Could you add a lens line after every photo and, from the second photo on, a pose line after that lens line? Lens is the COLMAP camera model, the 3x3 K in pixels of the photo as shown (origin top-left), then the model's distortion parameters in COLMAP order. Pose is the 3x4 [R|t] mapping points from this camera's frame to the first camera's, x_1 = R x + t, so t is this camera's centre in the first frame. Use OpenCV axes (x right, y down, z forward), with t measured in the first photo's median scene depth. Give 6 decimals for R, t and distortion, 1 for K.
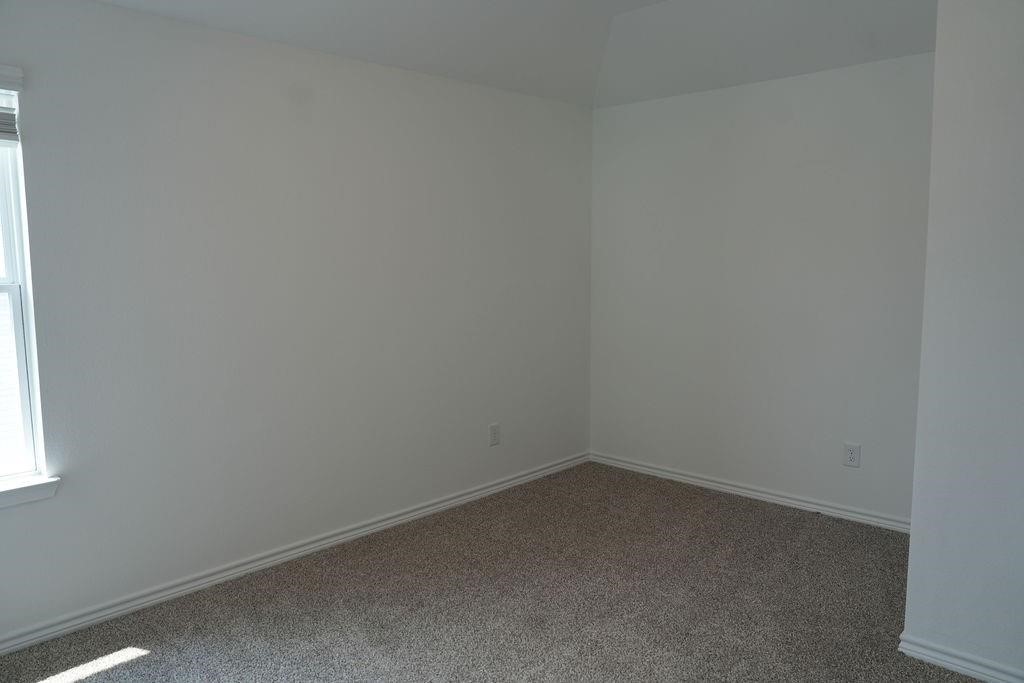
lens RADIAL K [[729.3, 0, 512.0], [0, 729.3, 341.5], [0, 0, 1]] dist [-0.109246, 0.101498]
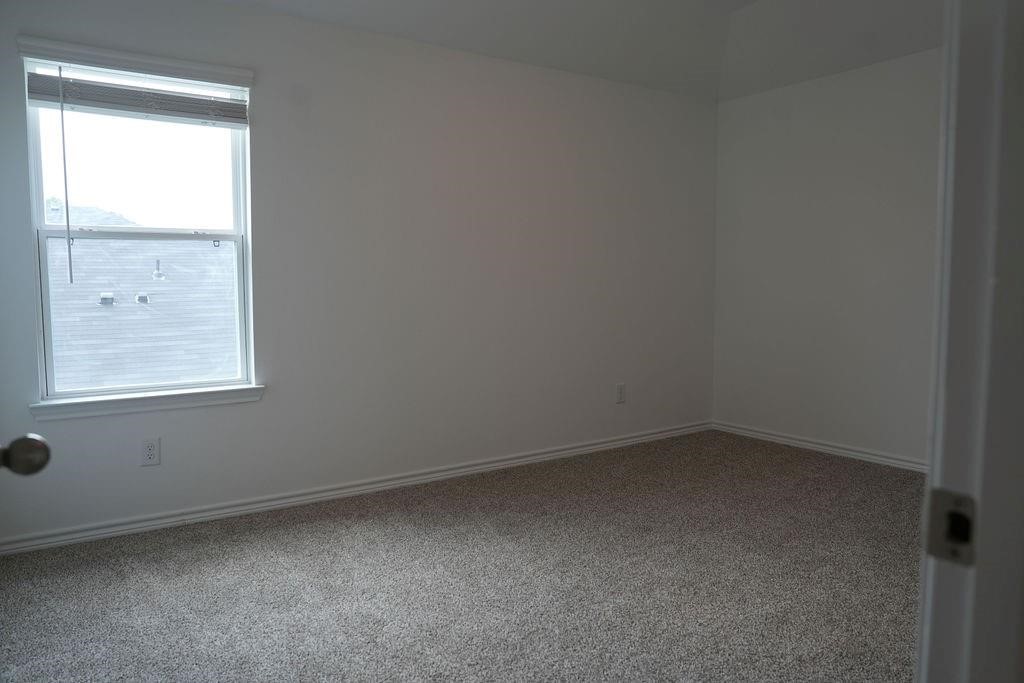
lens RADIAL K [[700.3, 0, 512.0], [0, 700.3, 341.5], [0, 0, 1]] dist [-0.083183, 0.002530]
pose [[0.978218, 0.020453, -0.206571, 0.049531], [-0.025796, 0.999398, -0.023207, 0.119894], [0.205972, 0.028030, 0.978156, -0.118989]]
